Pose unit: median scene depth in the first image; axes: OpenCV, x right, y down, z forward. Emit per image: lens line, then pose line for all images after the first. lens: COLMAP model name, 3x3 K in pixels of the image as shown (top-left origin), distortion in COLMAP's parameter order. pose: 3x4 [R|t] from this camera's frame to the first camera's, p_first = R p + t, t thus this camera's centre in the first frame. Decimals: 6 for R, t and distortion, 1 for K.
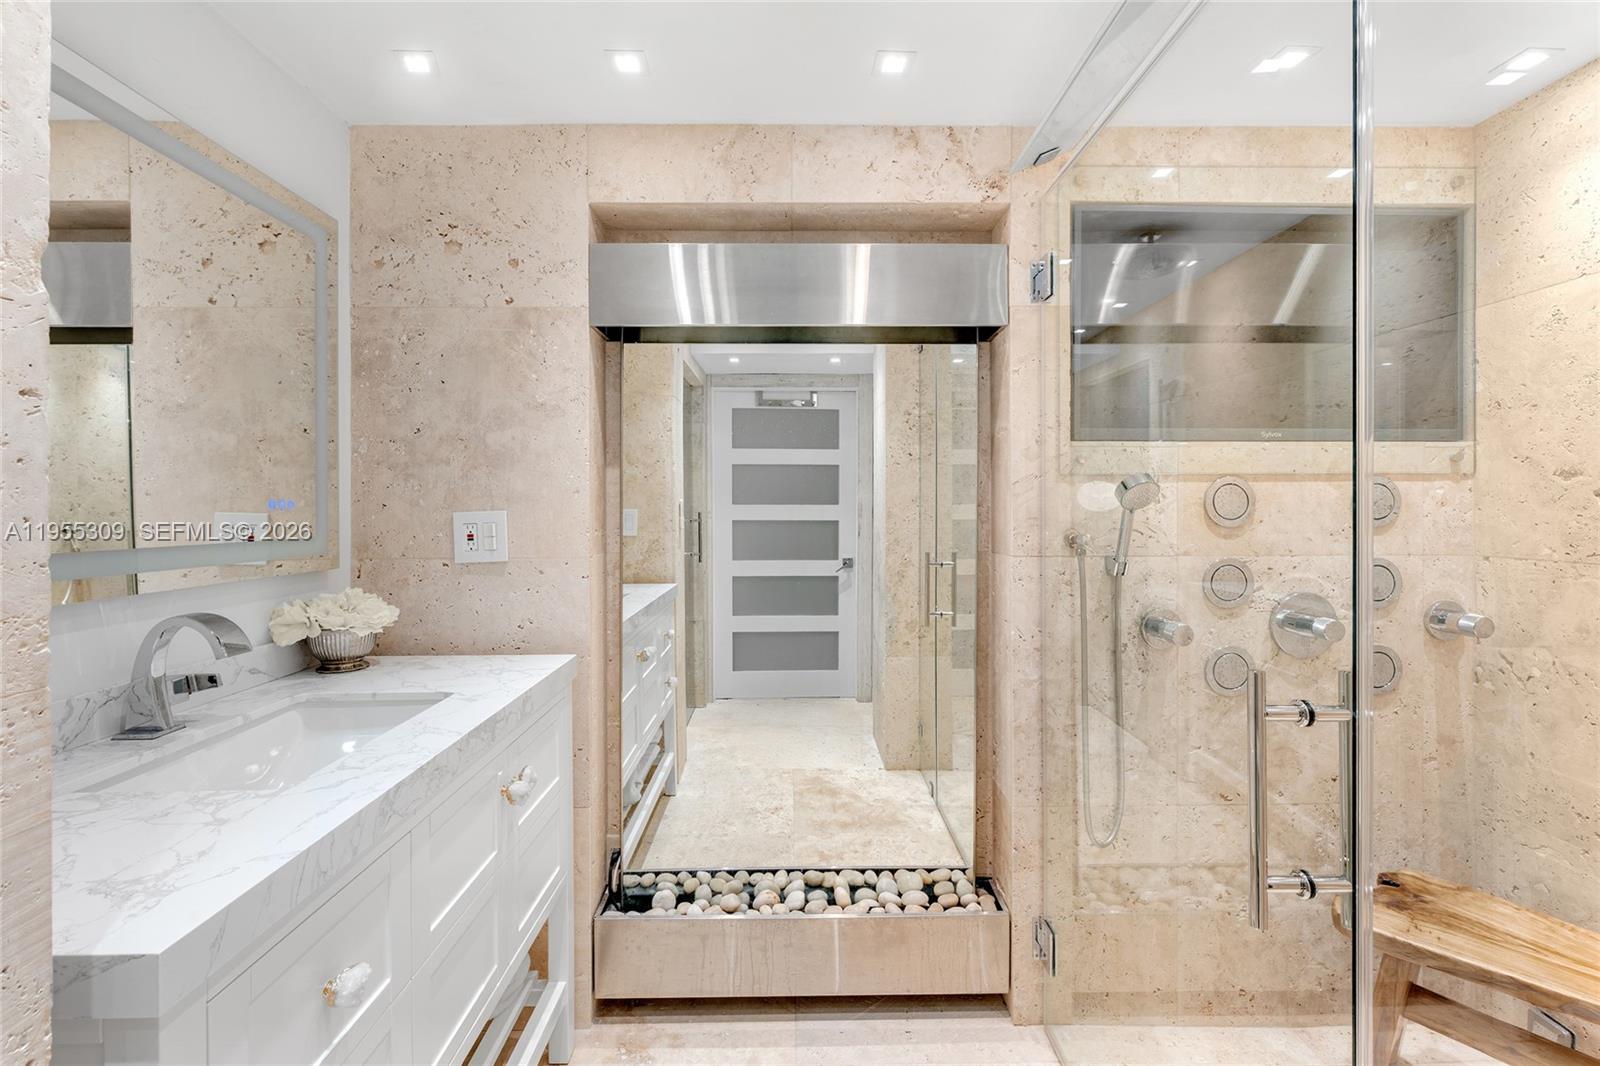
lens RADIAL K [[648.6, 0, 766.2], [0, 648.6, 525.3], [0, 0, 1]] dist [0.001711, 0.000045]
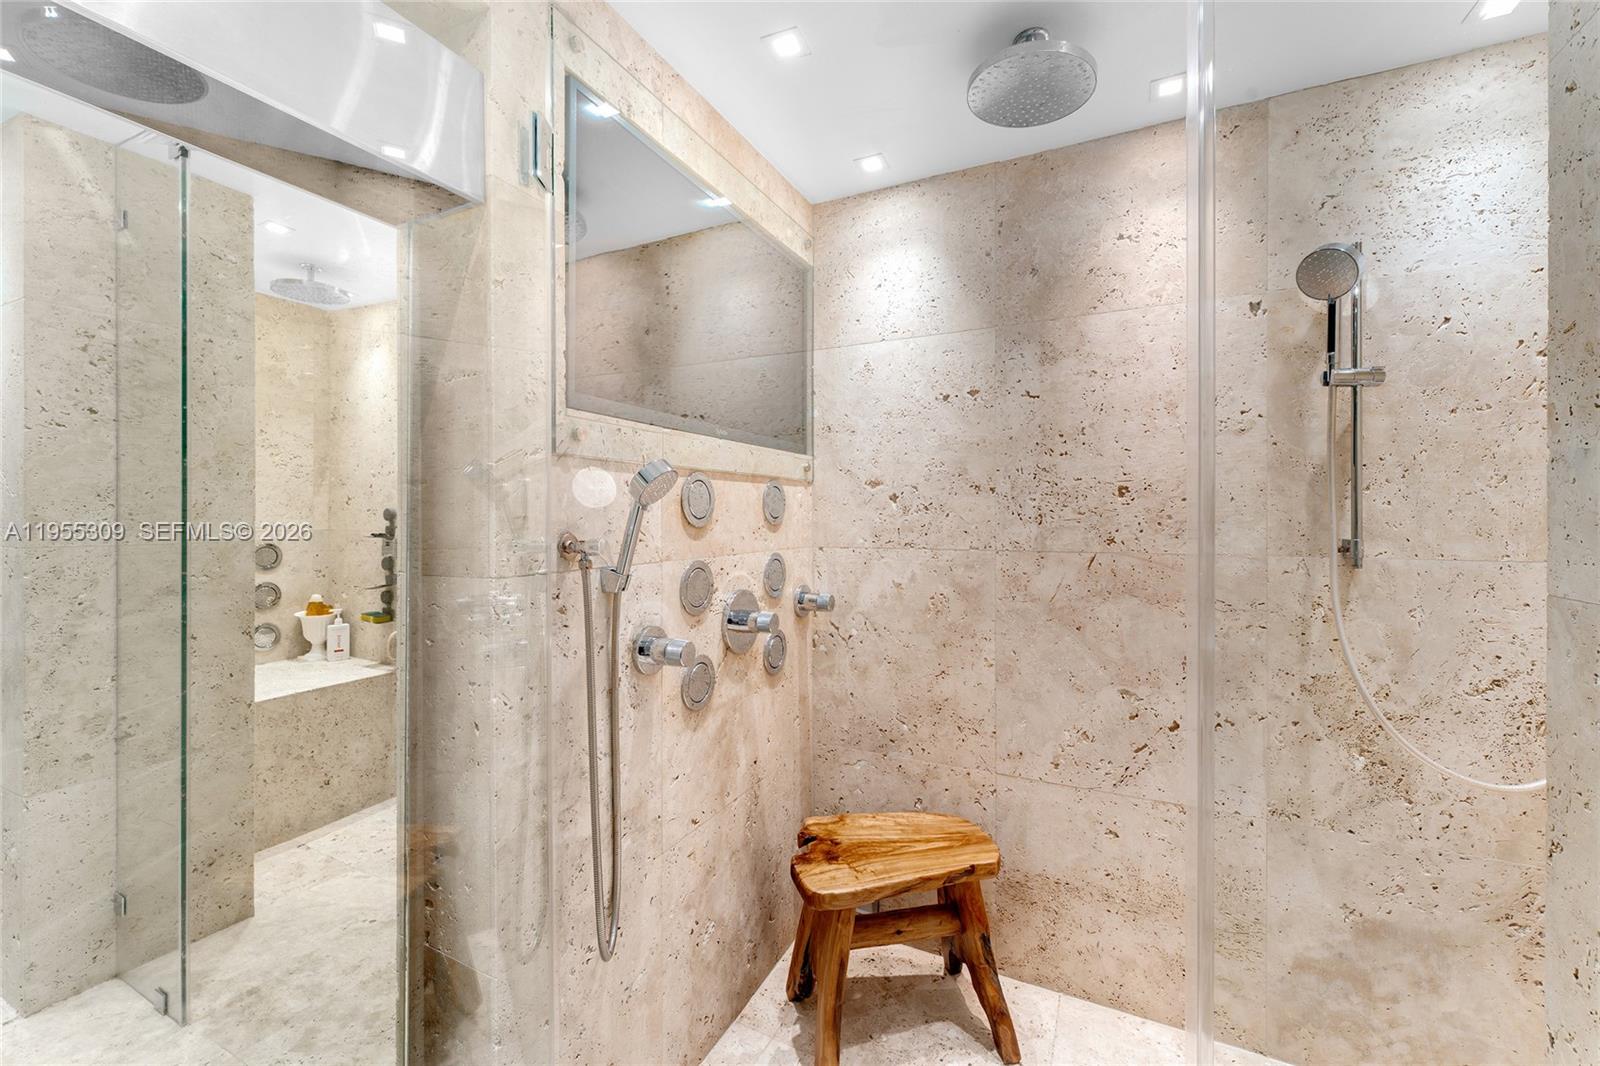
lens RADIAL K [[648.6, 0, 766.2], [0, 648.6, 525.3], [0, 0, 1]] dist [0.001711, 0.000045]
pose [[0.413415, -0.008331, 0.910505, -0.090804], [0.024579, 0.999696, -0.002013, 0.004929], [-0.910211, 0.023211, 0.413494, 0.557785]]
